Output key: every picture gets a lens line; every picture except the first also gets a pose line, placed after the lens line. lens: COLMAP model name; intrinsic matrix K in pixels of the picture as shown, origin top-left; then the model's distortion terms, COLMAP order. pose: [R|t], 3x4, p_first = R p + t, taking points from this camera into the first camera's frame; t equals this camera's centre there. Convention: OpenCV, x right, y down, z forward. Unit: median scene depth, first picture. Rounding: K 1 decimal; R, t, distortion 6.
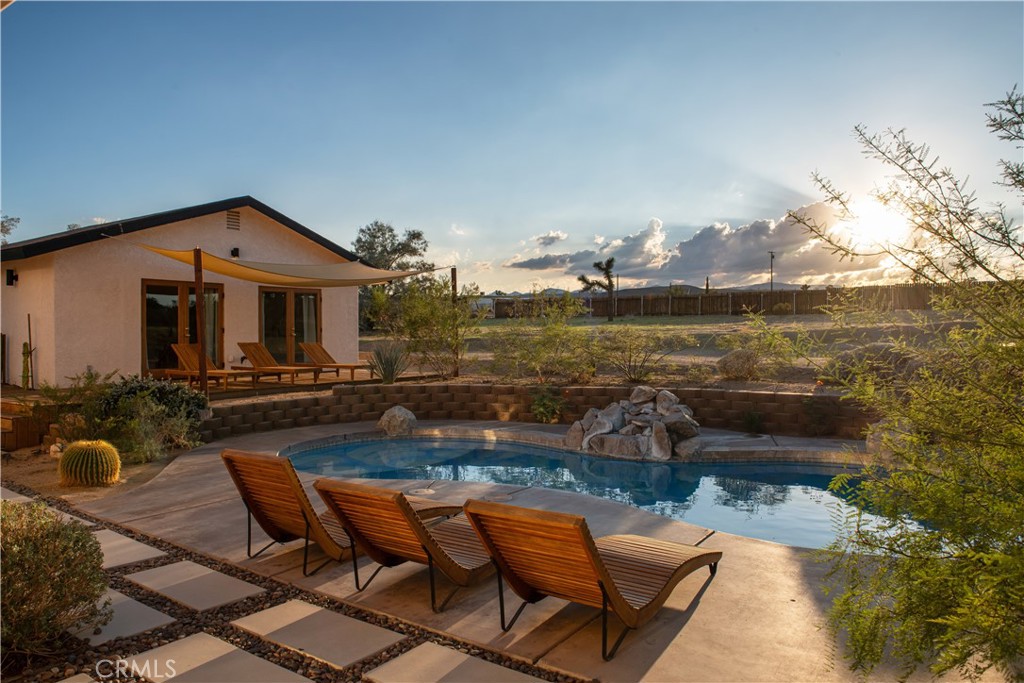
lens RADIAL K [[713.0, 0, 515.6], [0, 713.0, 343.3], [0, 0, 1]] dist [-0.014648, 0.003642]
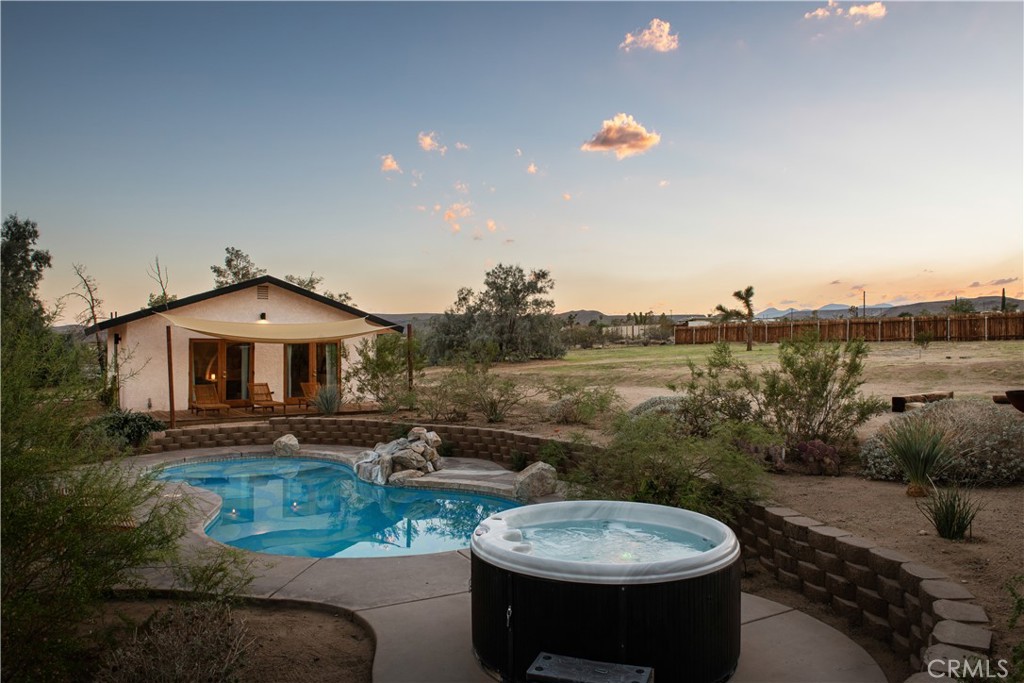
lens RADIAL K [[713.0, 0, 510.2], [0, 713.0, 344.5], [0, 0, 1]] dist [-0.014648, 0.003642]
pose [[0.932101, -0.006228, -0.362145, 0.219275], [-0.003508, 0.999650, -0.026222, -0.015621], [0.362181, 0.025712, 0.931753, -0.040393]]
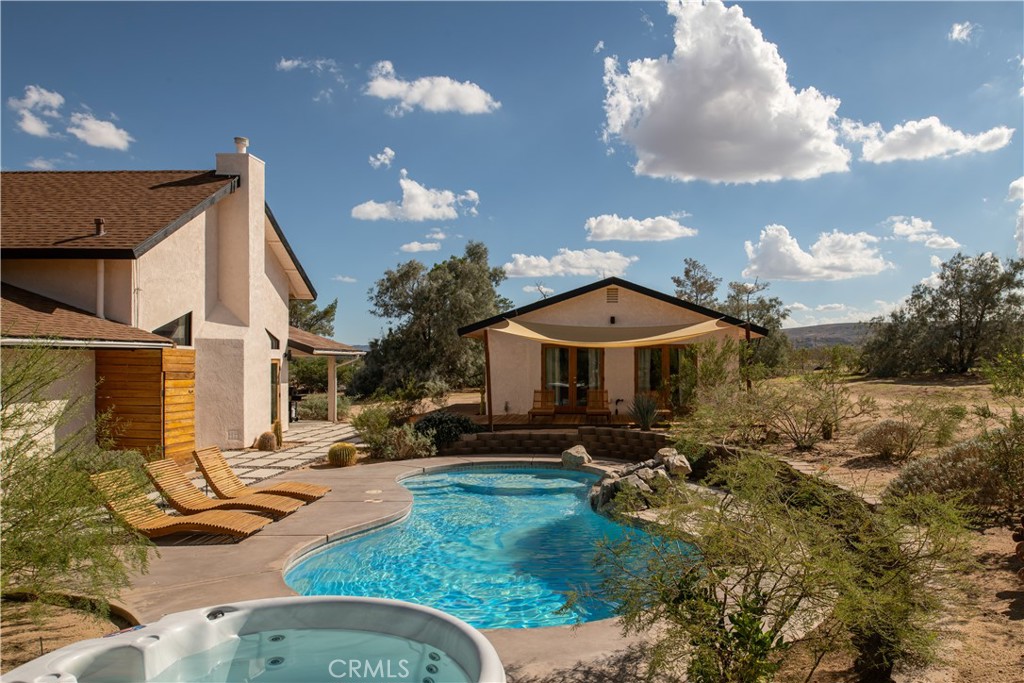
lens RADIAL K [[713.0, 0, 600.0], [0, 713.0, 356.5], [0, 0, 1]] dist [-0.014648, 0.003642]
pose [[0.594833, -0.003232, -0.803843, 0.262616], [-0.016928, 0.999720, -0.016546, -0.015241], [0.803671, 0.023449, 0.594612, 0.081224]]
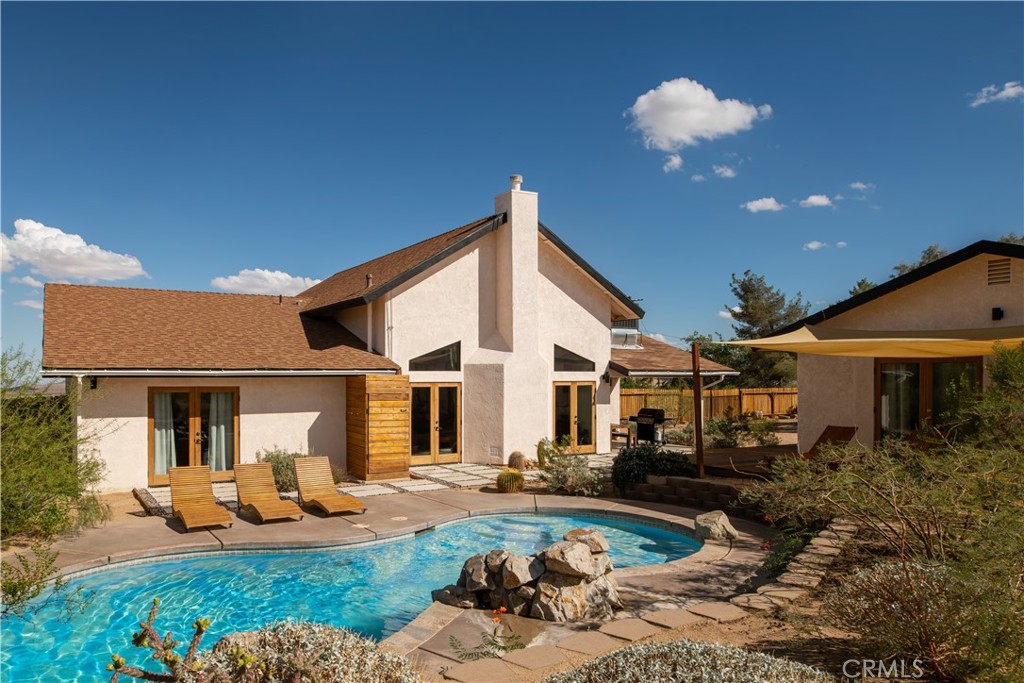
lens RADIAL K [[708.0, 0, 439.3], [0, 708.0, 378.7], [0, 0, 1]] dist [0.001707, 0.001652]
pose [[-0.435576, 0.002414, -0.900149, 0.224259], [-0.013164, 0.999872, 0.009052, -0.022763], [0.900056, 0.015792, -0.435489, 0.320454]]
